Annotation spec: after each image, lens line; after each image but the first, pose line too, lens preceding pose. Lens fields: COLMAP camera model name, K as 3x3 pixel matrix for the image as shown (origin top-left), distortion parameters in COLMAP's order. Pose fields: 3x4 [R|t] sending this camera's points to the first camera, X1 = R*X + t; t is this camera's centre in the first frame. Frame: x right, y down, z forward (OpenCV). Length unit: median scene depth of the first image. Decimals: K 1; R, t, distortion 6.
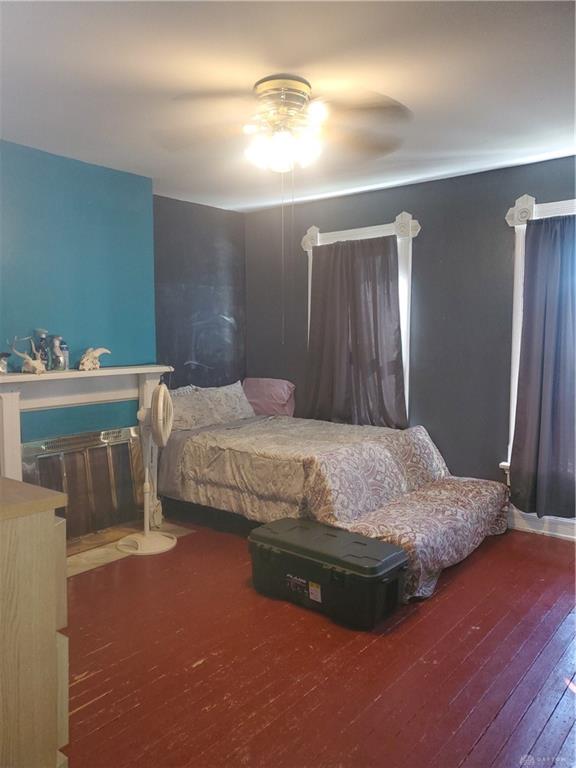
lens RADIAL K [[606.8, 0, 288.3], [0, 606.8, 383.9], [0, 0, 1]] dist [0.005773, 0.011873]
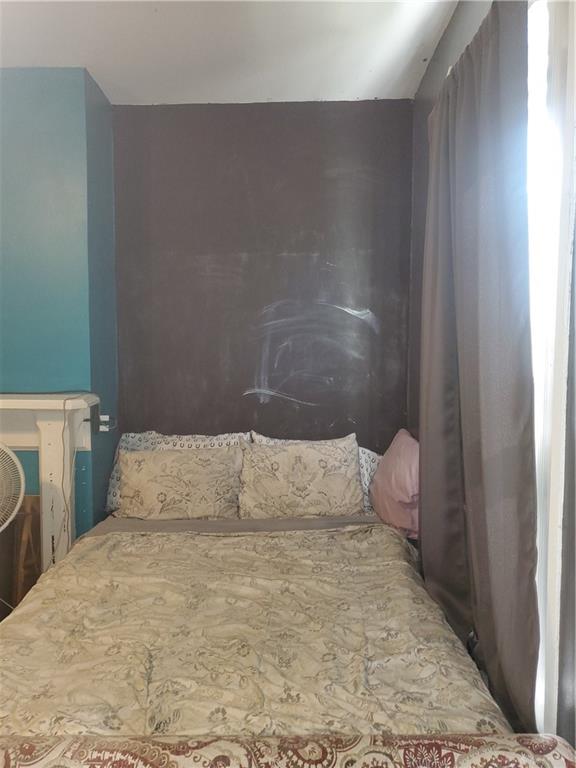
lens RADIAL K [[606.8, 0, 289.1], [0, 606.8, 362.5], [0, 0, 1]] dist [0.005773, 0.011873]
pose [[0.595890, 0.047814, -0.801642, 0.301843], [-0.069311, 0.997563, 0.007978, -0.067781], [0.800070, 0.050809, 0.597752, 0.680282]]
